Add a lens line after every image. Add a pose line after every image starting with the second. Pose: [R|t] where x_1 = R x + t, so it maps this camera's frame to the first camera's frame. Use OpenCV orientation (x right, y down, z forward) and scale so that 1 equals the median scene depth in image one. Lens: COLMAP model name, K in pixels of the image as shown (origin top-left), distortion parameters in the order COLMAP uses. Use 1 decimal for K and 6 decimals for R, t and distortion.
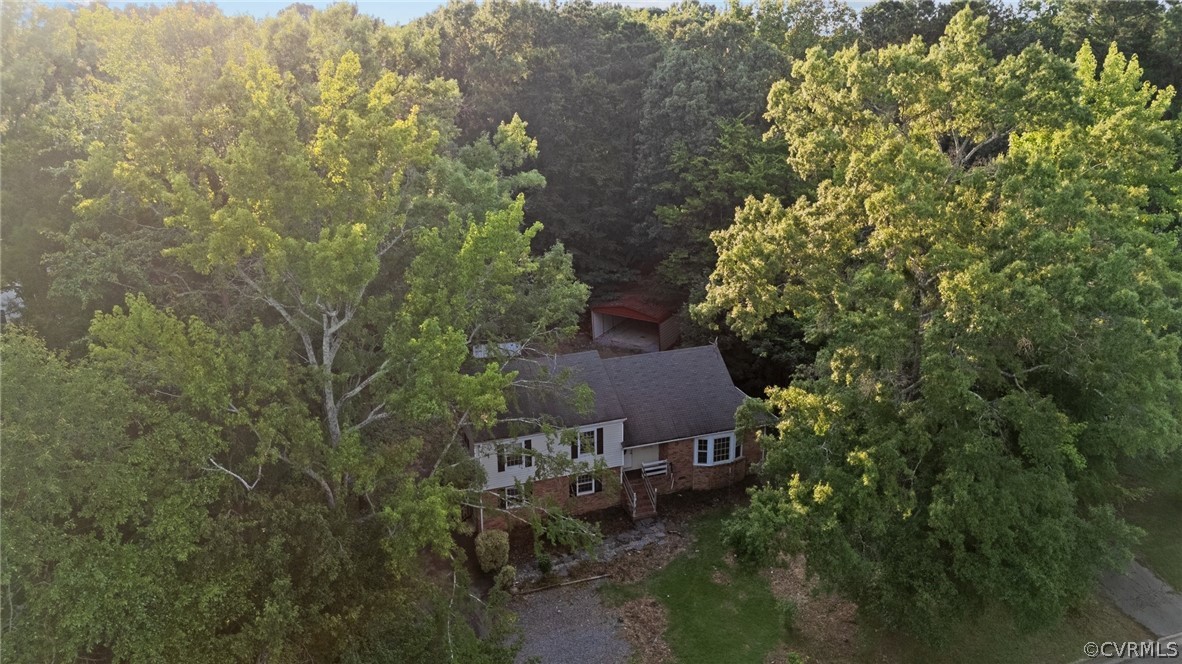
lens RADIAL K [[873.3, 0, 591.0], [0, 873.3, 332.0], [0, 0, 1]] dist [0.159459, -0.090519]
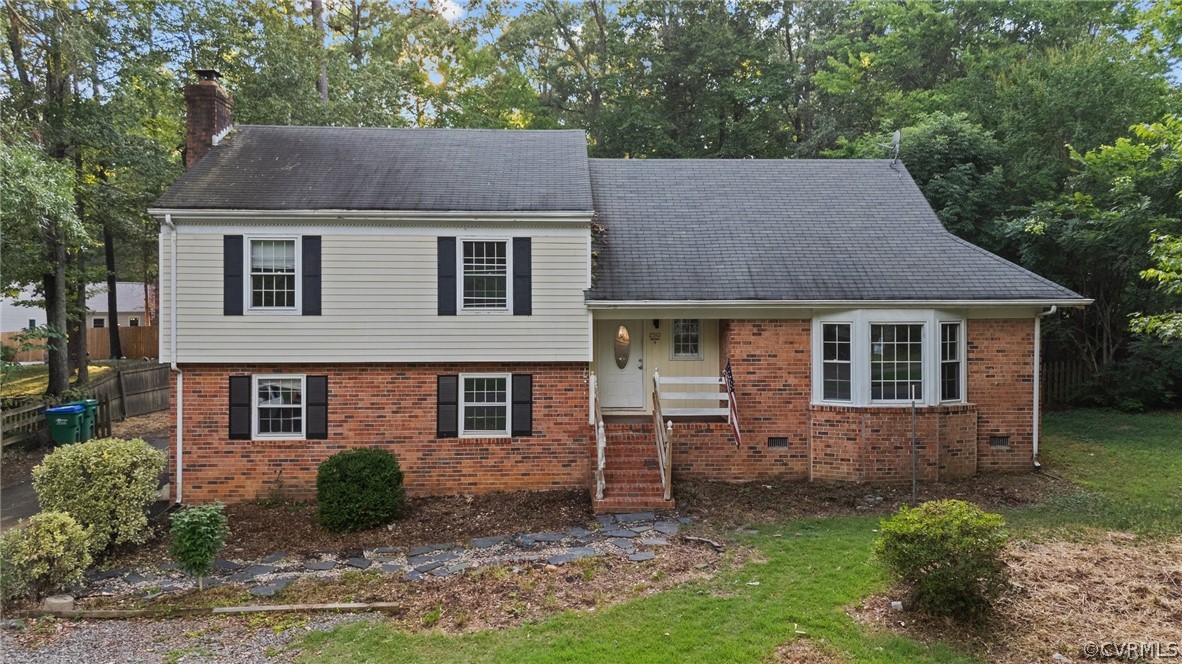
lens RADIAL K [[878.6, 0, 591.7], [0, 878.6, 311.7], [0, 0, 1]] dist [0.106263, -0.150373]
pose [[0.953394, 0.007714, -0.301628, 0.144758], [-0.102290, 0.948737, -0.299057, 0.239489], [0.283859, 0.315973, 0.905309, 0.667626]]
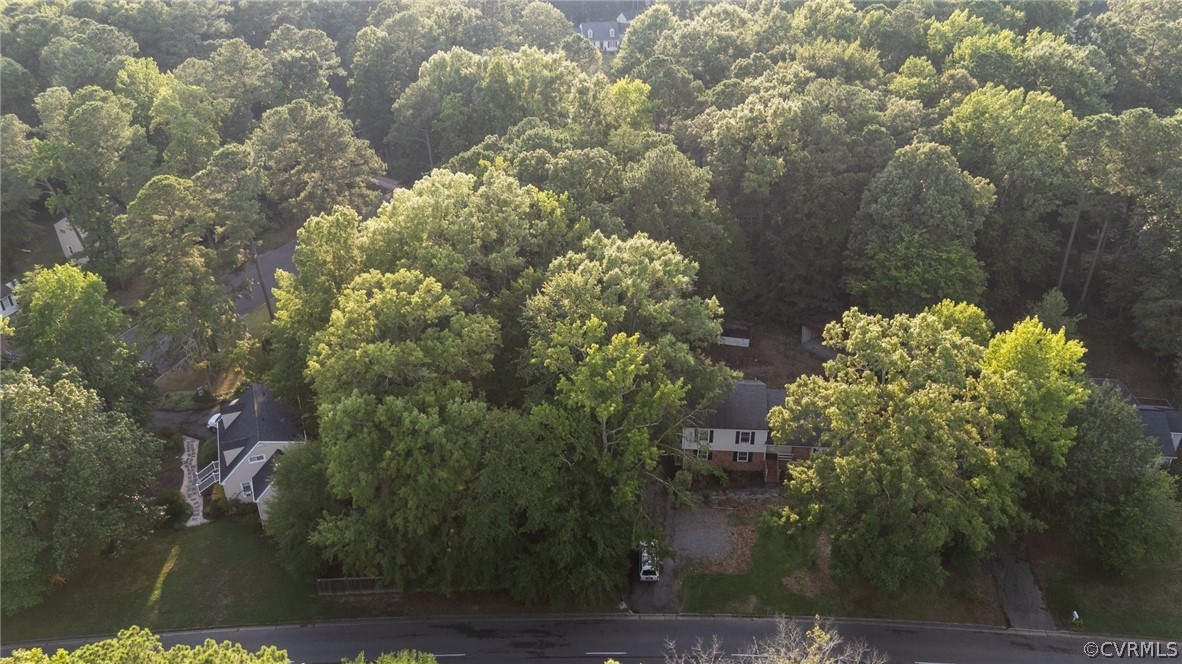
lens RADIAL K [[866.3, 0, 591.0], [0, 866.3, 332.0], [0, 0, 1]] dist [0.080656, -0.086851]
pose [[0.914110, 0.204913, -0.349877, 0.284601], [-0.131882, 0.966239, 0.221337, -0.436402], [0.383419, -0.156184, 0.910273, -0.729061]]
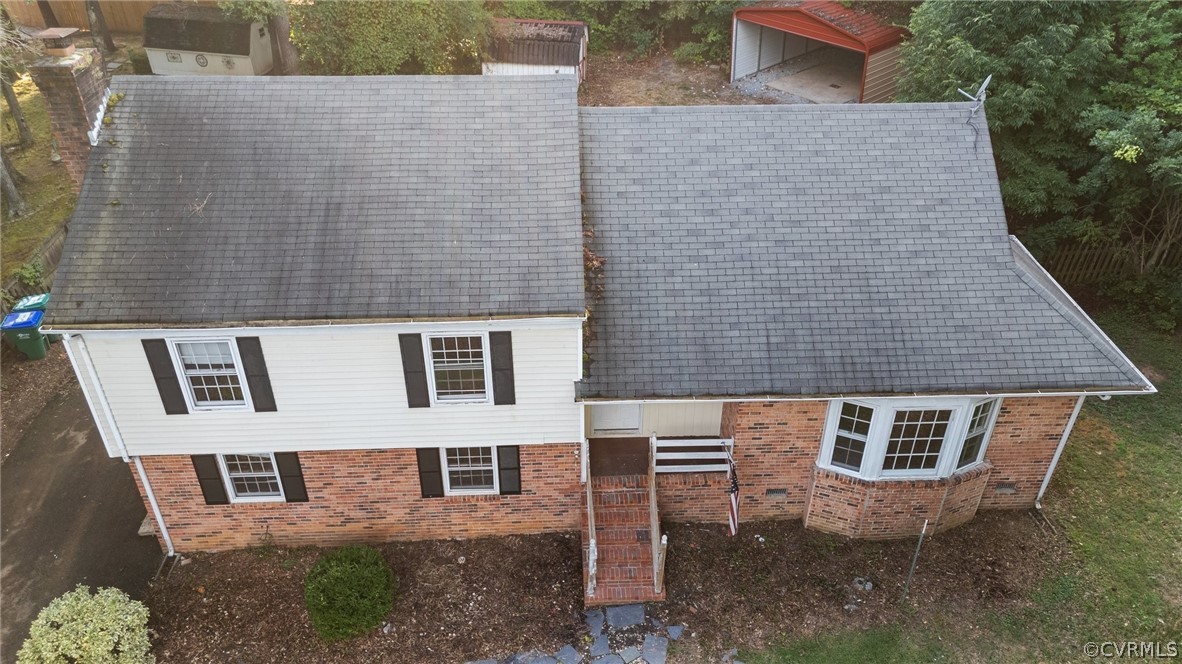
lens RADIAL K [[866.3, 0, 591.0], [0, 866.3, 332.0], [0, 0, 1]] dist [0.080656, -0.086851]
pose [[0.953124, 0.179104, -0.243880, 0.110870], [-0.107329, 0.953707, 0.280935, 0.021284], [0.282906, -0.241590, 0.928223, 0.709399]]
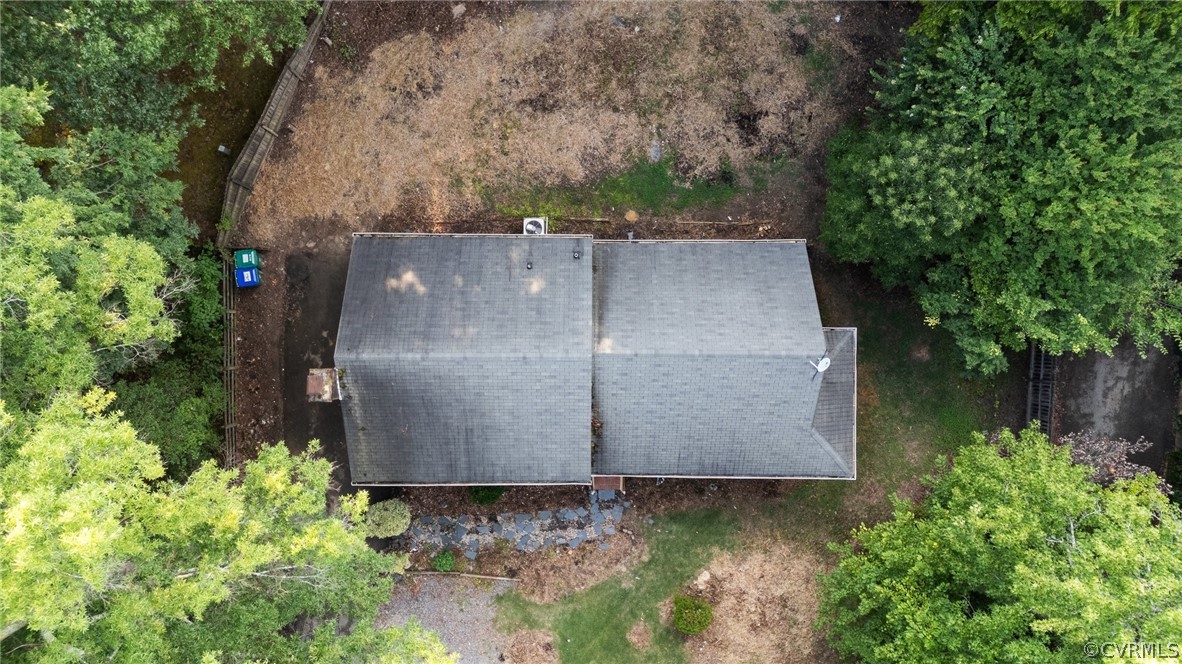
lens RADIAL K [[866.3, 0, 591.0], [0, 866.3, 332.0], [0, 0, 1]] dist [0.080656, -0.086851]
pose [[0.937810, 0.347128, 0.003948, -0.000958], [-0.122011, 0.318940, 0.939888, -0.528152], [0.325002, -0.881918, 0.341459, 0.854712]]
